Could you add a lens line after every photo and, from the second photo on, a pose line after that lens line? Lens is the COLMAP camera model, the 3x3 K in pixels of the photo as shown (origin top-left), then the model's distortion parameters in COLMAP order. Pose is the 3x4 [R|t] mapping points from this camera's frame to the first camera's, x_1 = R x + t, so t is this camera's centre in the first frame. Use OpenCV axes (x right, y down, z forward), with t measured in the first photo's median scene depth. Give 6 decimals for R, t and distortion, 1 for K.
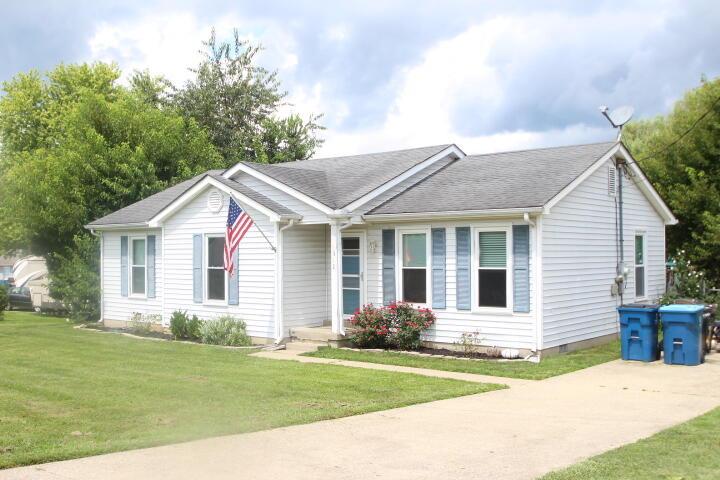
lens RADIAL K [[755.0, 0, 360.0], [0, 755.0, 240.0], [0, 0, 1]] dist [-0.067721, 0.013883]
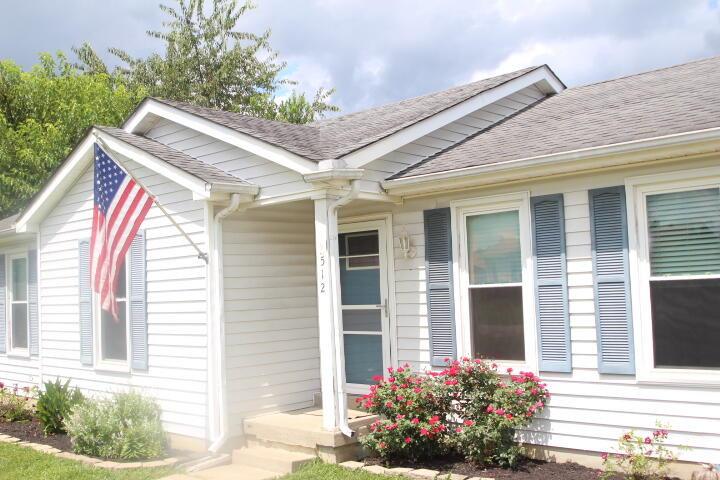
lens RADIAL K [[755.0, 0, 360.0], [0, 755.0, 240.0], [0, 0, 1]] dist [-0.067721, 0.013883]
pose [[0.998197, -0.035128, -0.048668, 0.011667], [0.032815, 0.998330, -0.047551, 0.027666], [0.050257, 0.045868, 0.997682, 0.517165]]
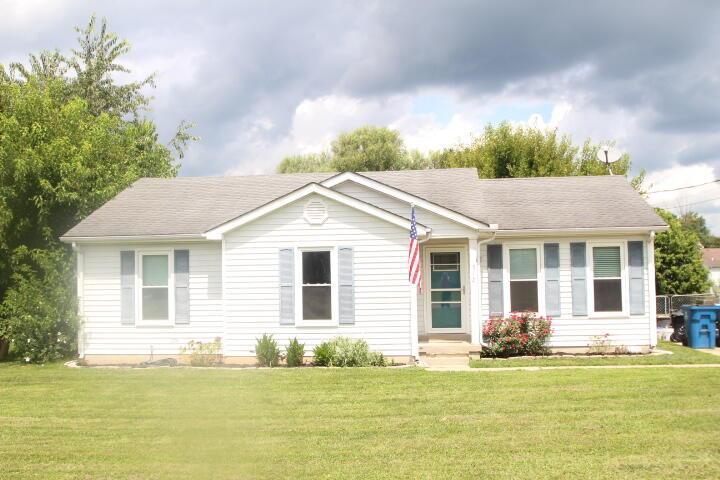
lens RADIAL K [[755.0, 0, 360.0], [0, 755.0, 240.0], [0, 0, 1]] dist [-0.067721, 0.013883]
pose [[0.833893, 0.015746, 0.551702, -0.707126], [0.003336, 0.999431, -0.033567, 0.014643], [-0.551916, 0.029832, 0.833366, 0.225354]]
